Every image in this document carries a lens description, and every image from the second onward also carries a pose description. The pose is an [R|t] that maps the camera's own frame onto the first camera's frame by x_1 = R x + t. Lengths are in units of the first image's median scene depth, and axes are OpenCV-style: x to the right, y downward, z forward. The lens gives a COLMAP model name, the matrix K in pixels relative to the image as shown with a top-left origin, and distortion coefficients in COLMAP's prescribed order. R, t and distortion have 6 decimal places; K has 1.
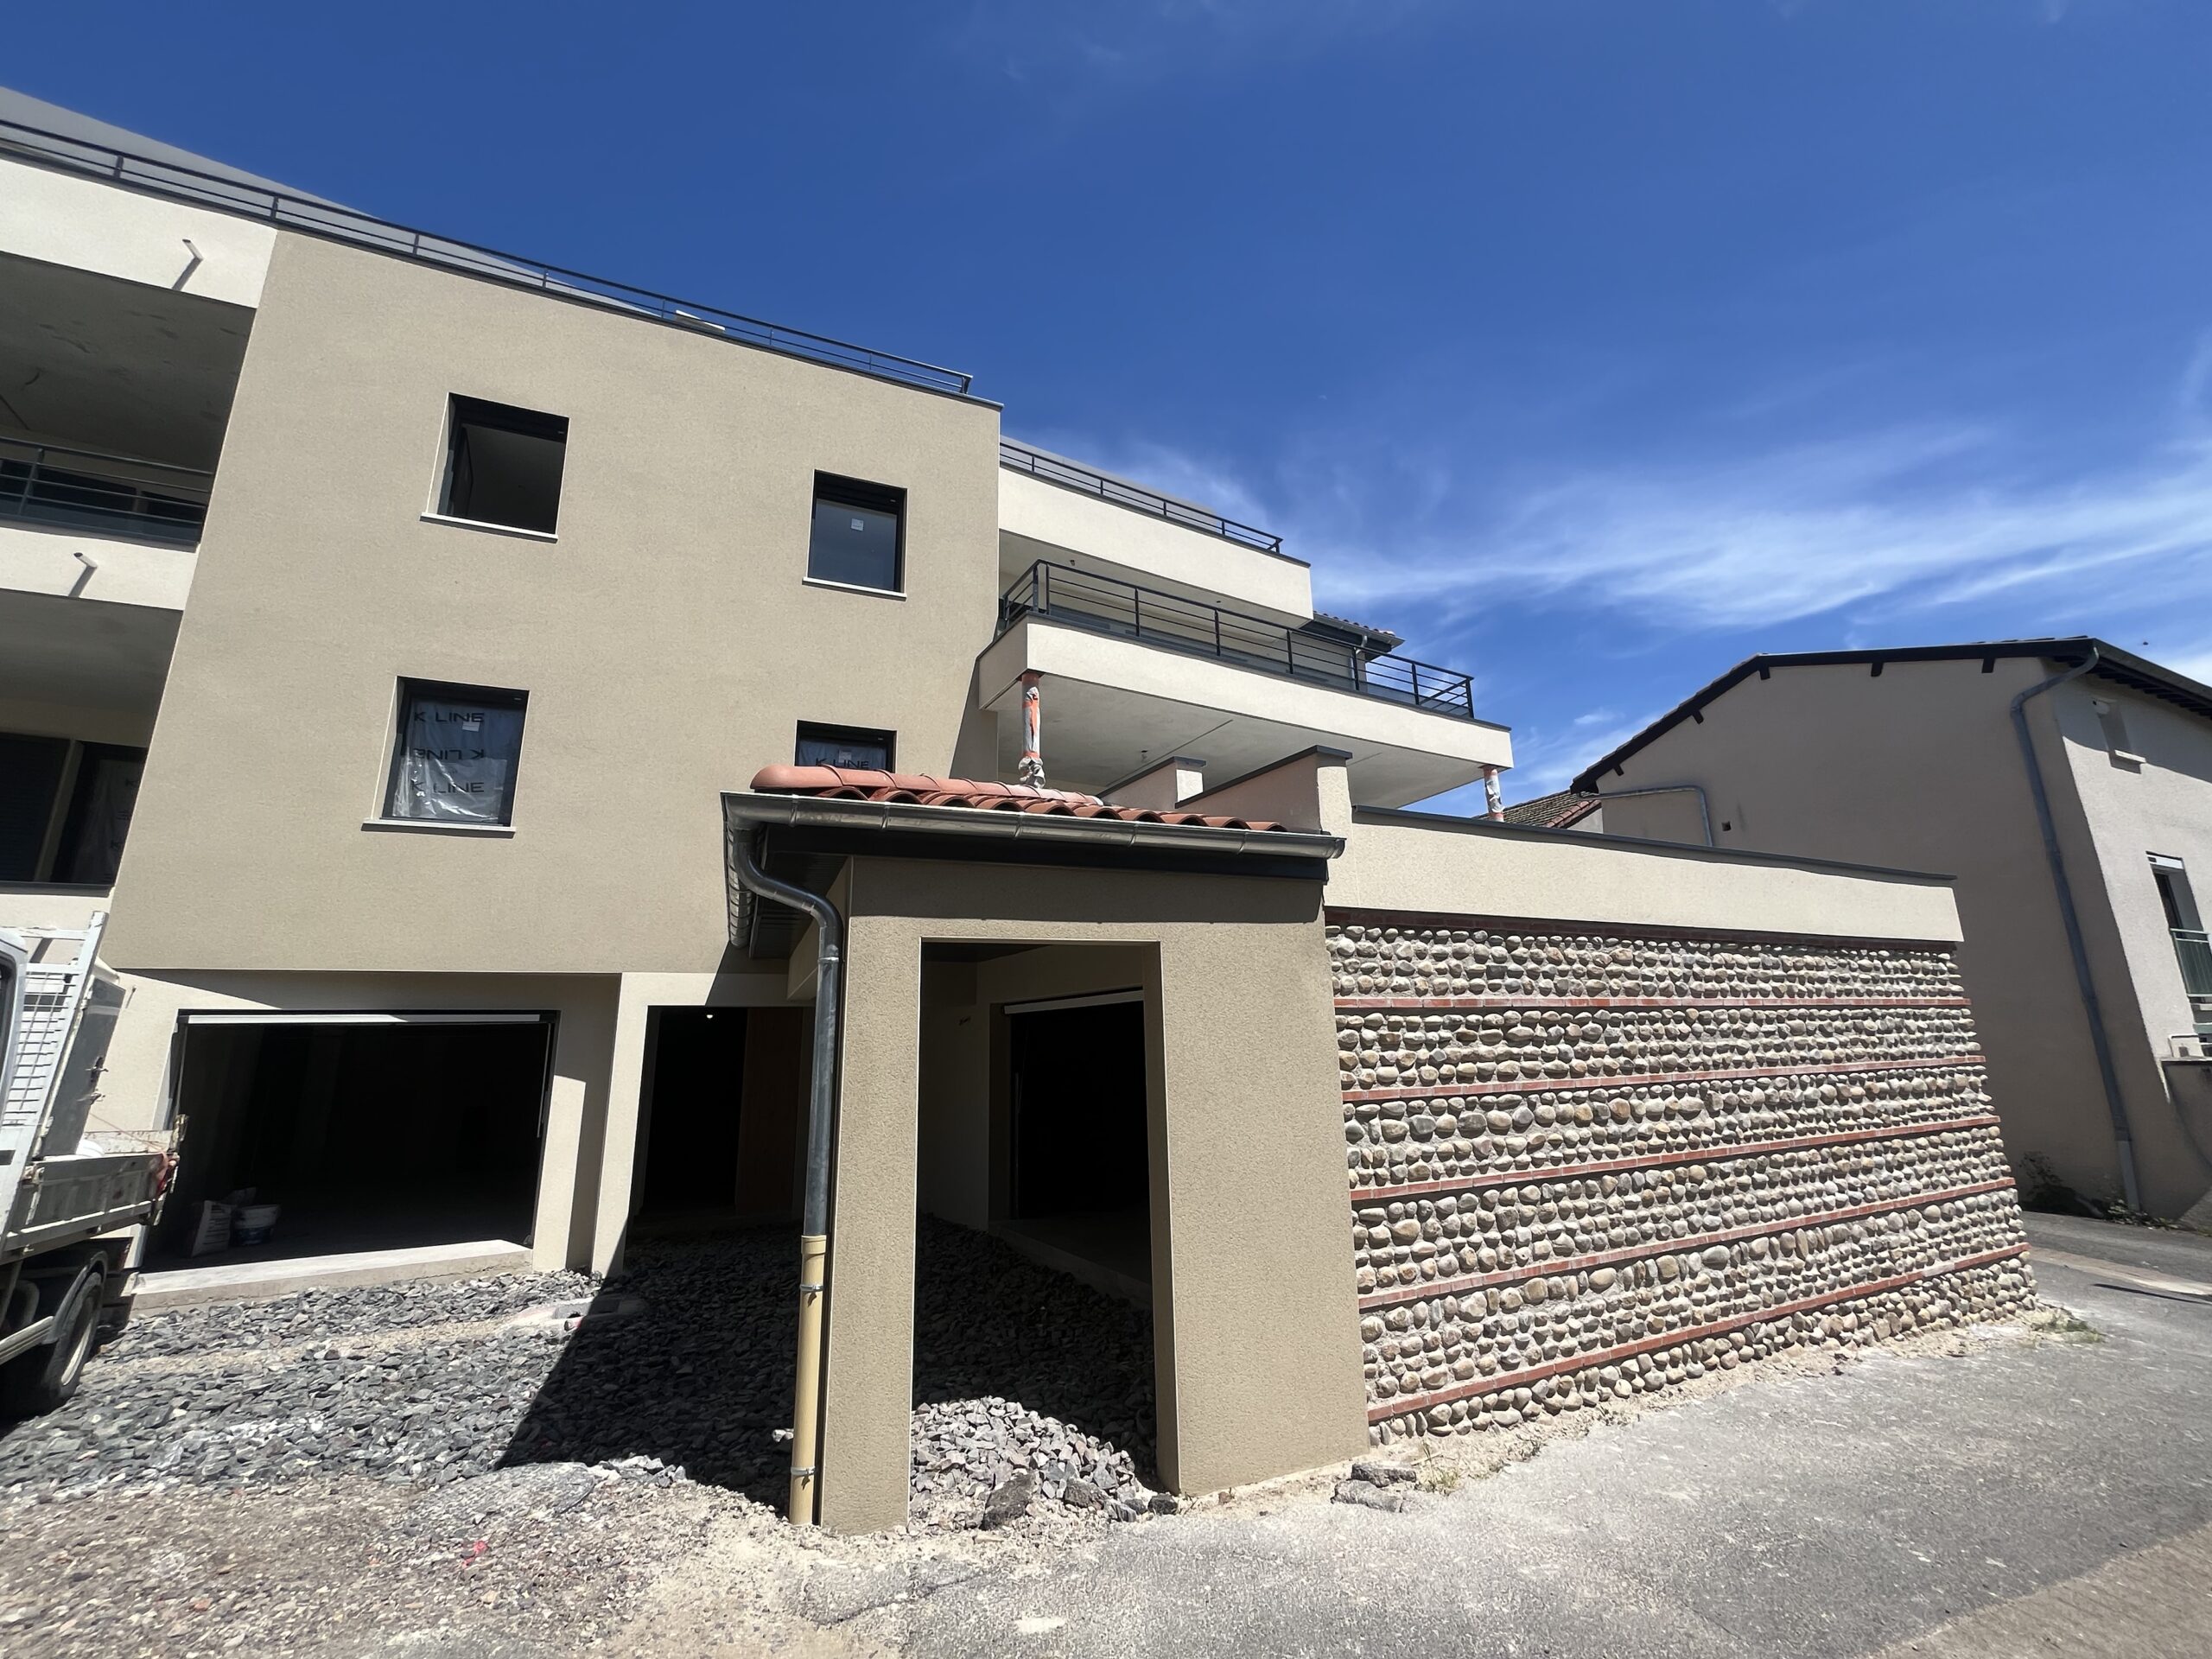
lens RADIAL K [[897.5, 0, 1115.3], [0, 897.5, 830.2], [0, 0, 1]] dist [-0.003240, 0.000204]
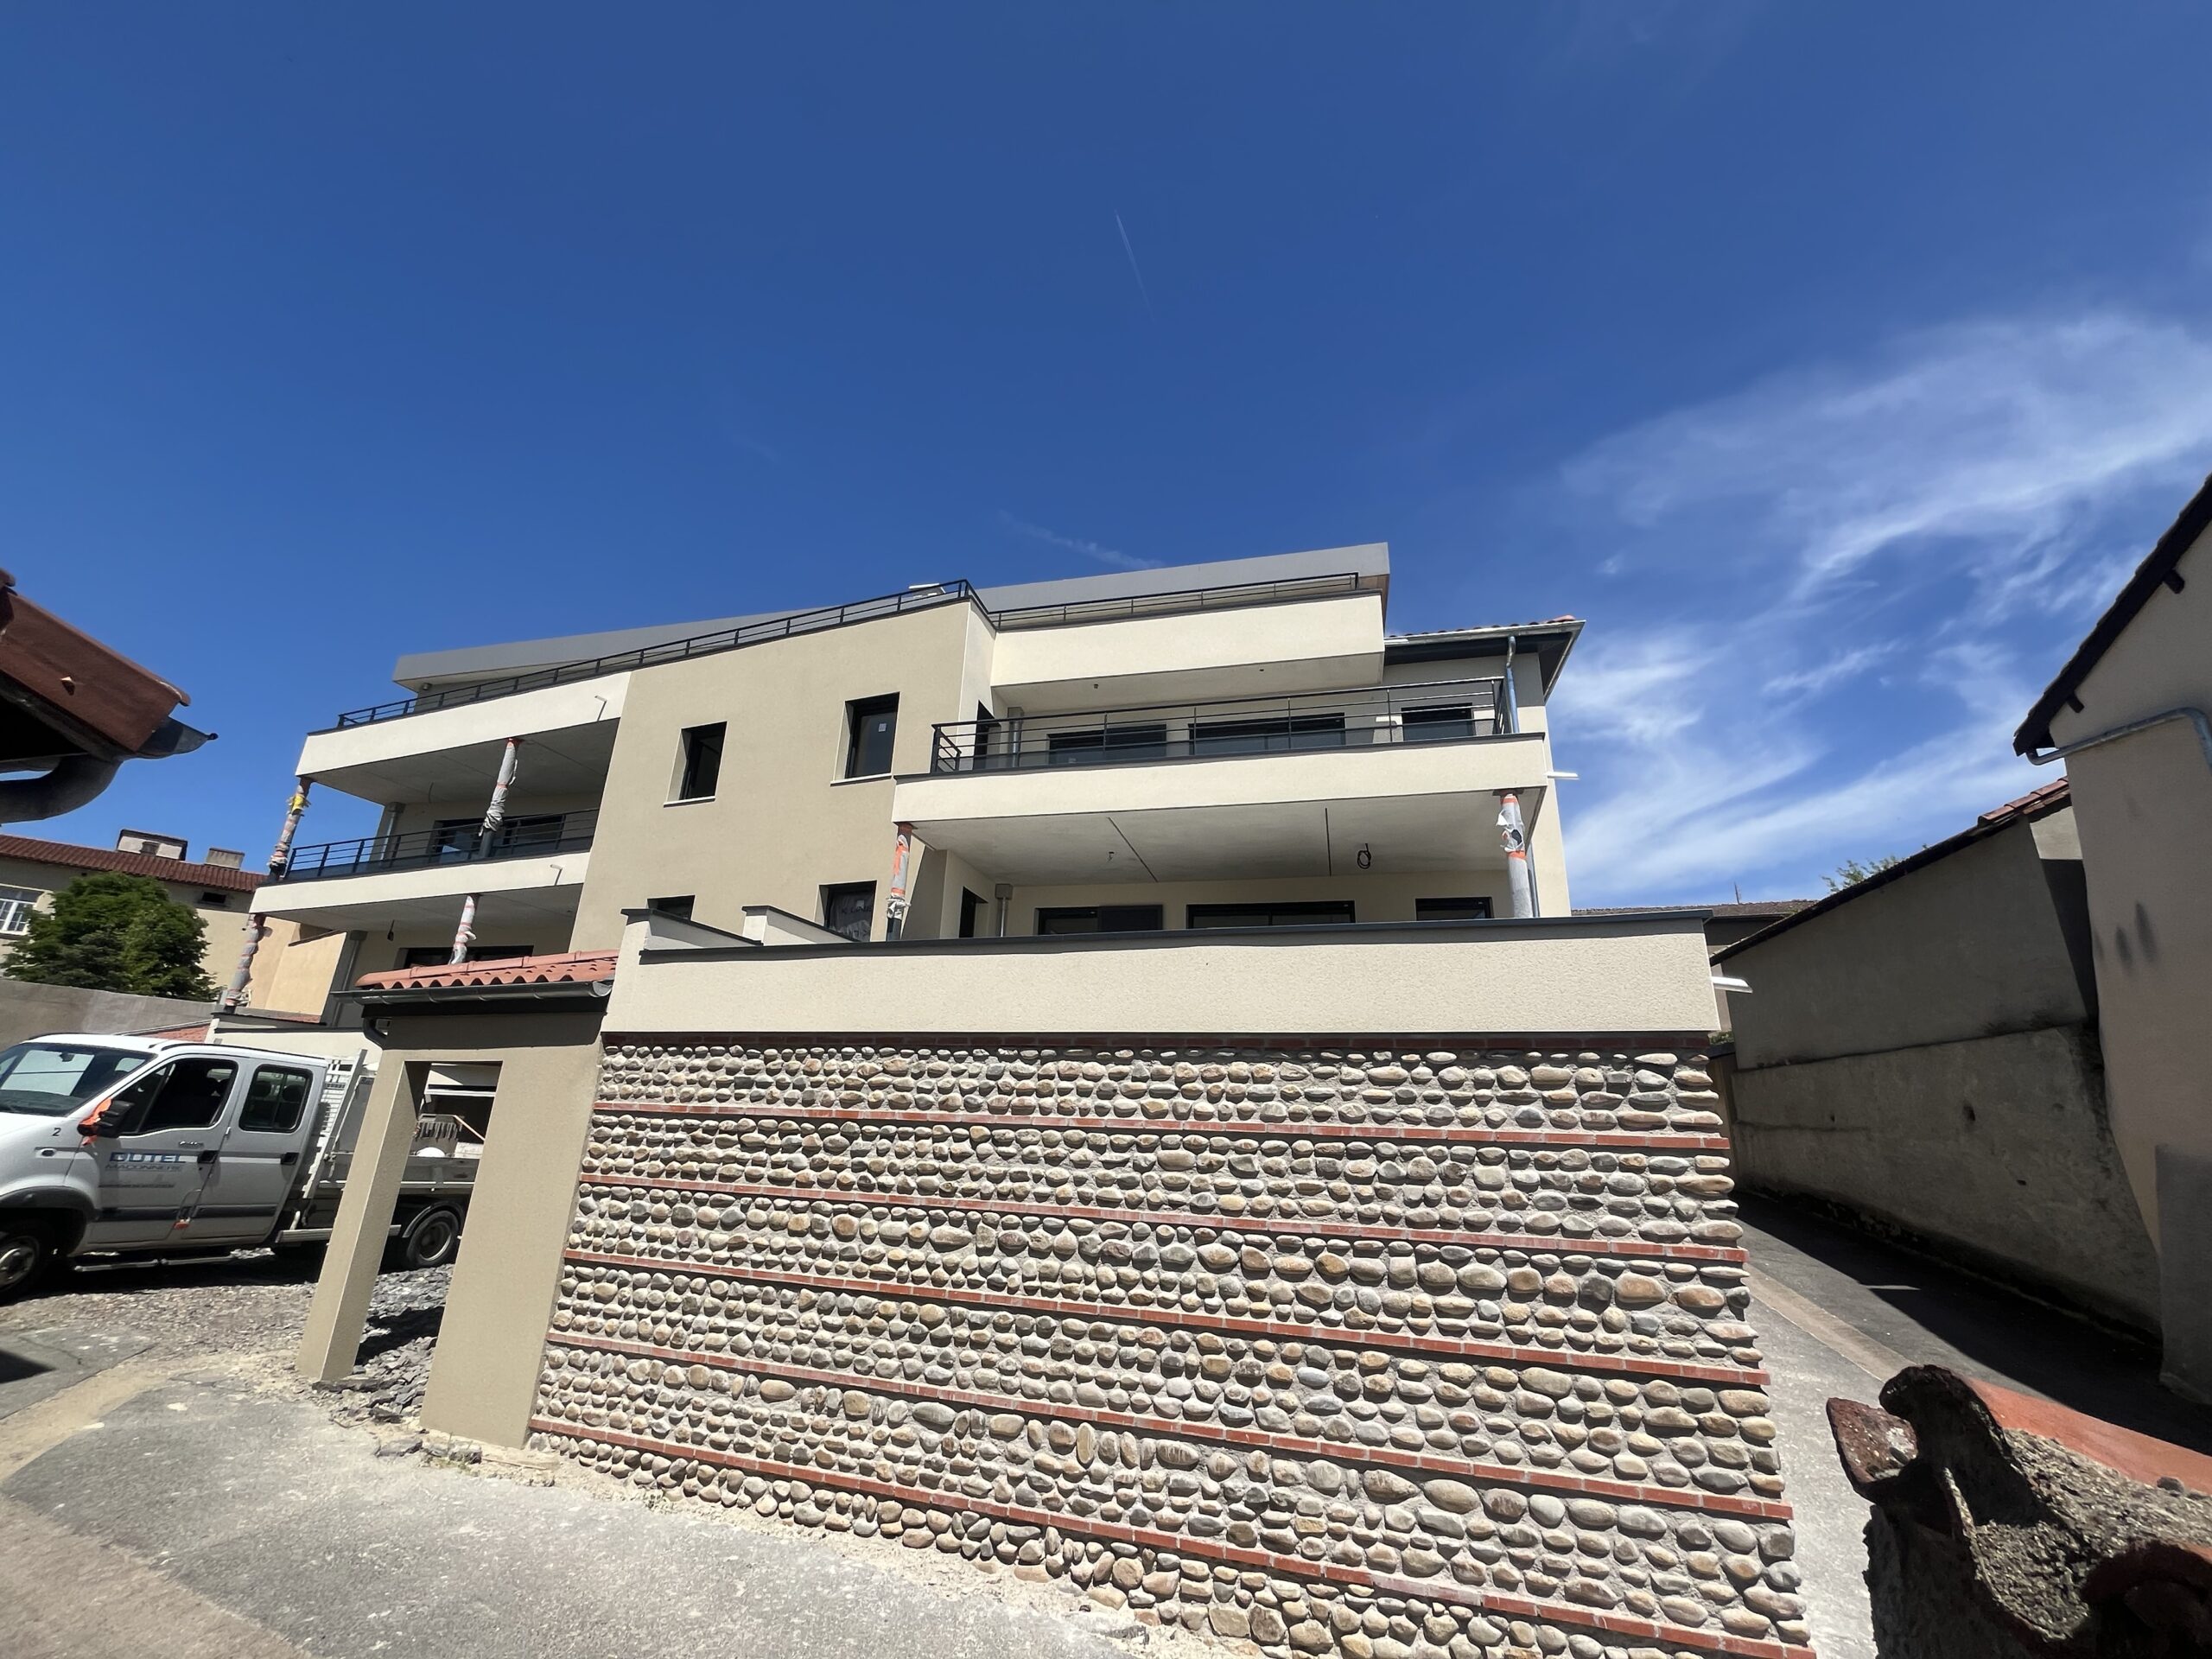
lens RADIAL K [[897.5, 0, 1114.0], [0, 897.5, 827.7], [0, 0, 1]] dist [-0.003240, 0.000204]
pose [[0.711957, -0.173567, -0.680435, 1.572573], [0.116872, 0.984746, -0.128905, 0.041578], [0.692429, 0.012251, 0.721382, 0.500359]]
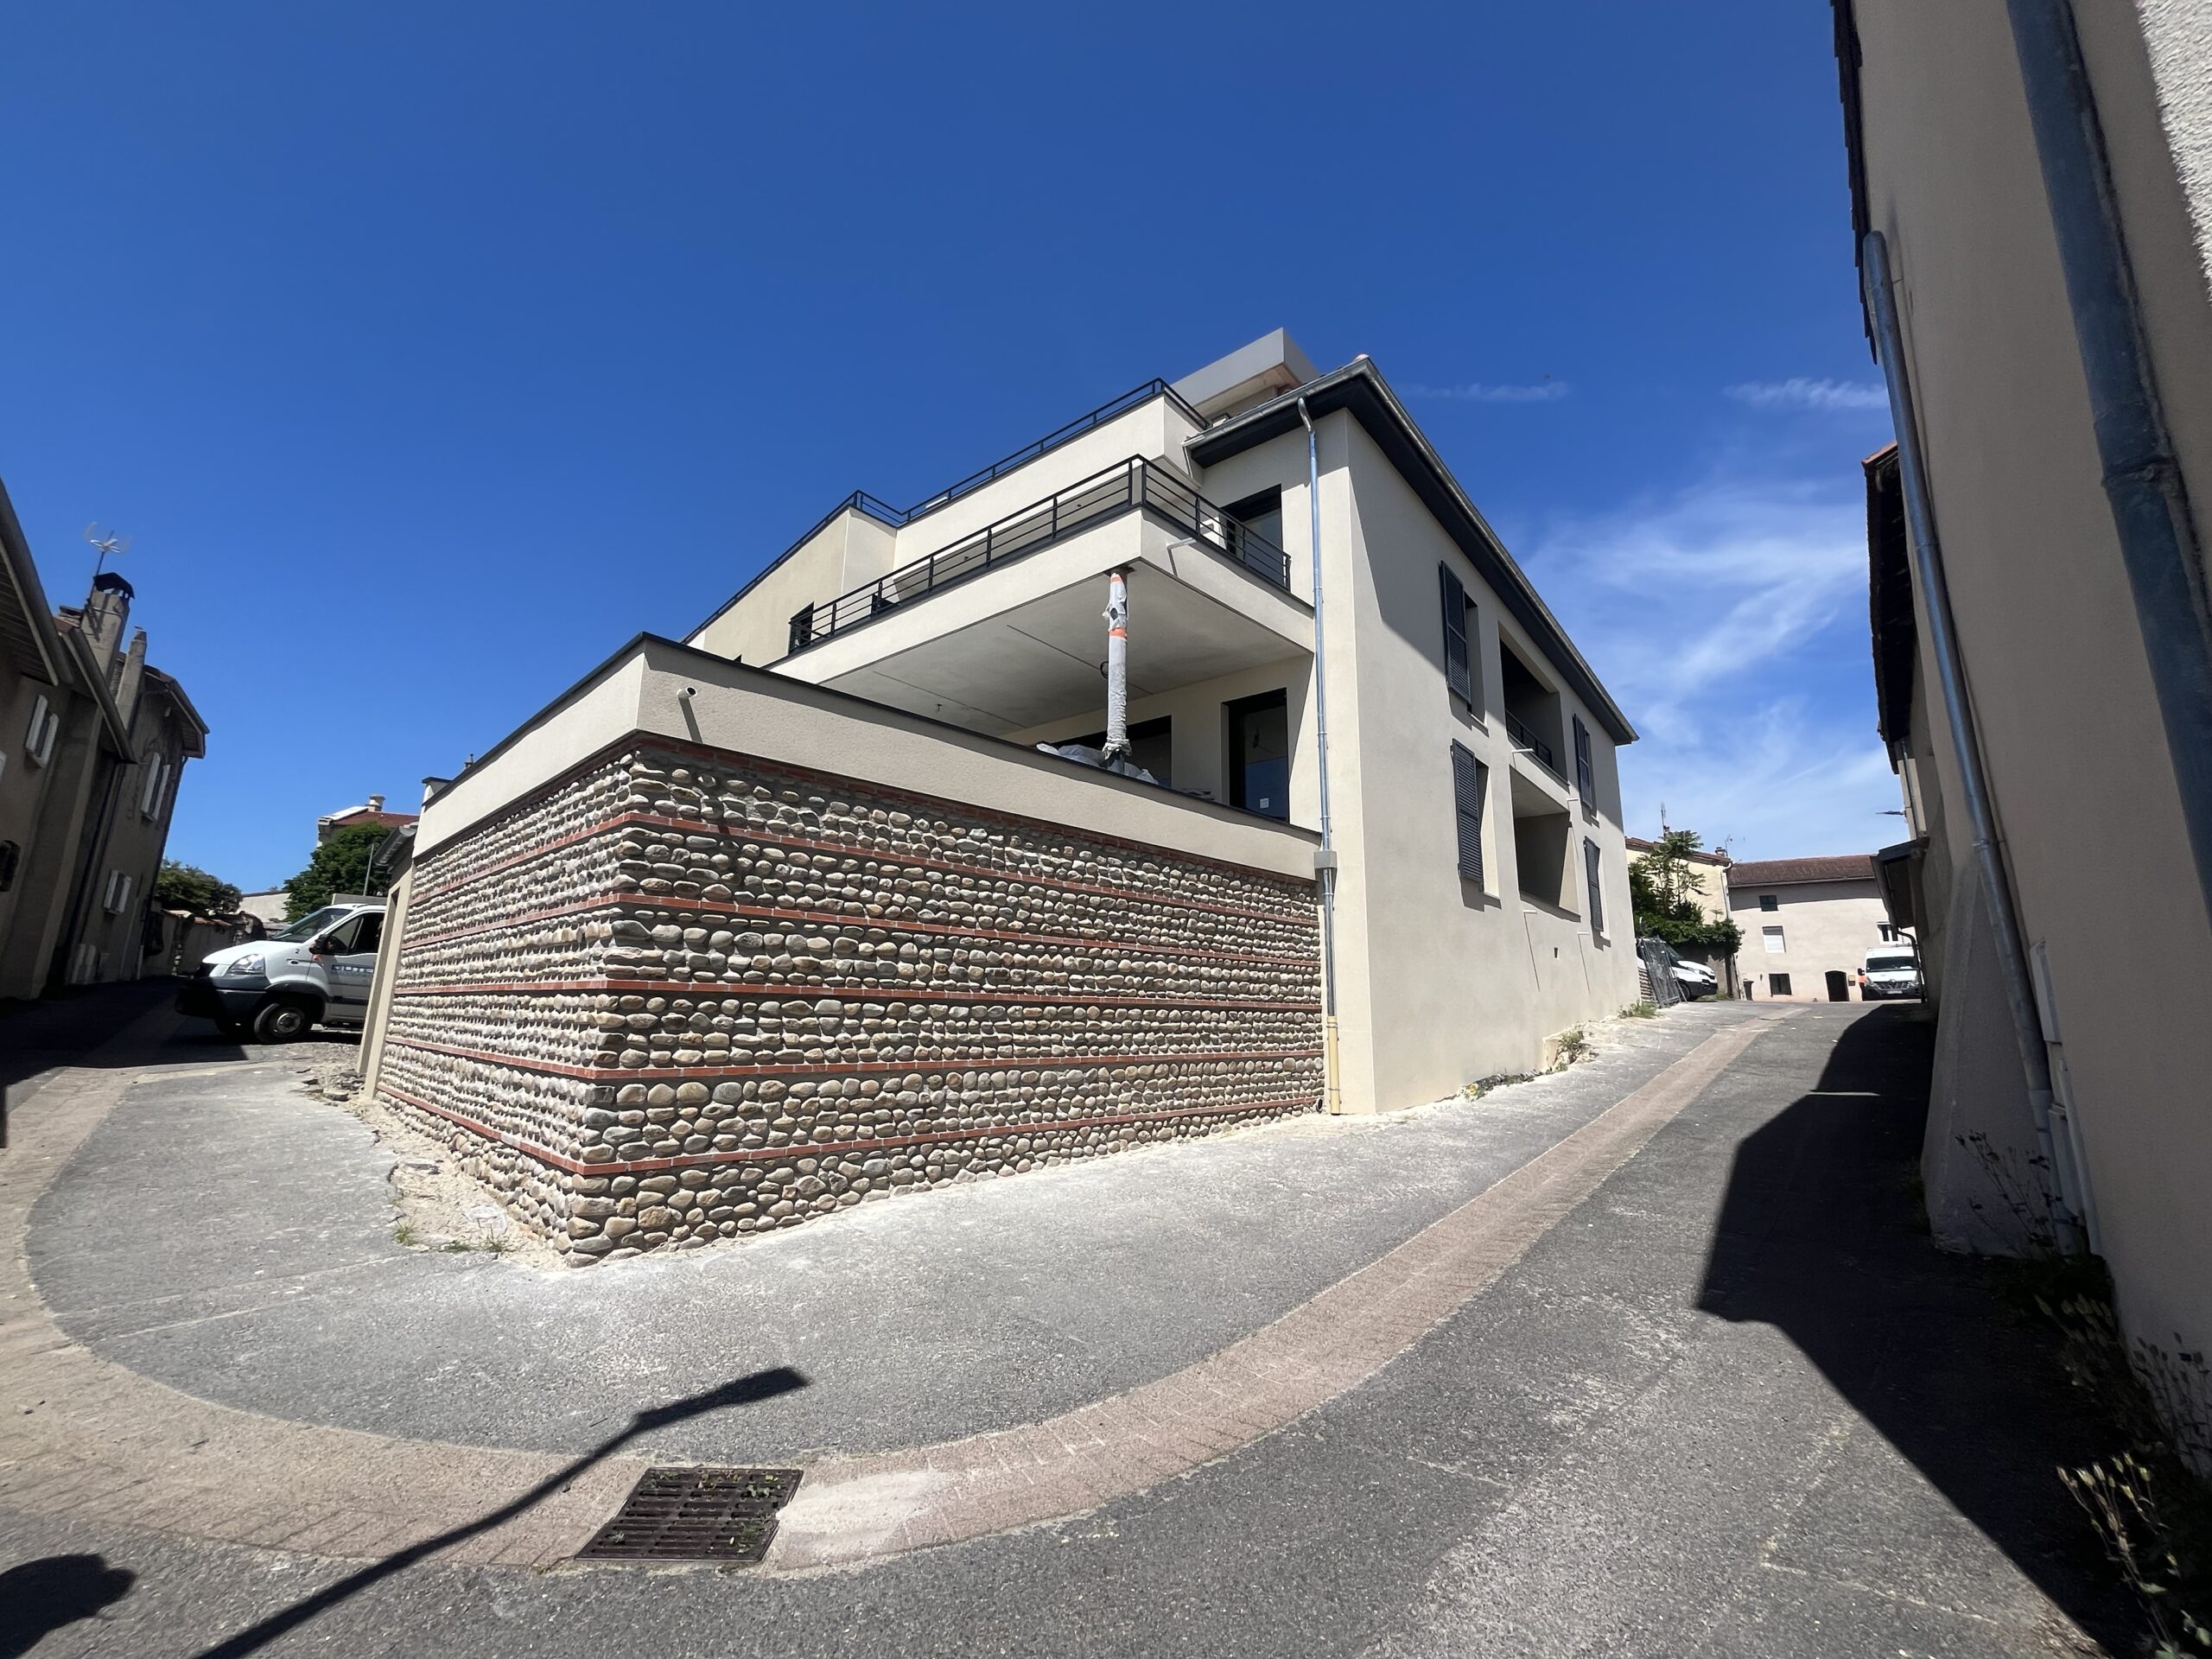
lens RADIAL K [[897.5, 0, 1111.8], [0, 897.5, 829.3], [0, 0, 1]] dist [-0.003240, 0.000204]
pose [[0.344000, -0.163455, -0.924633, 2.450722], [0.195484, 0.975622, -0.099741, 0.488990], [0.918395, -0.146440, 0.367567, 1.558999]]
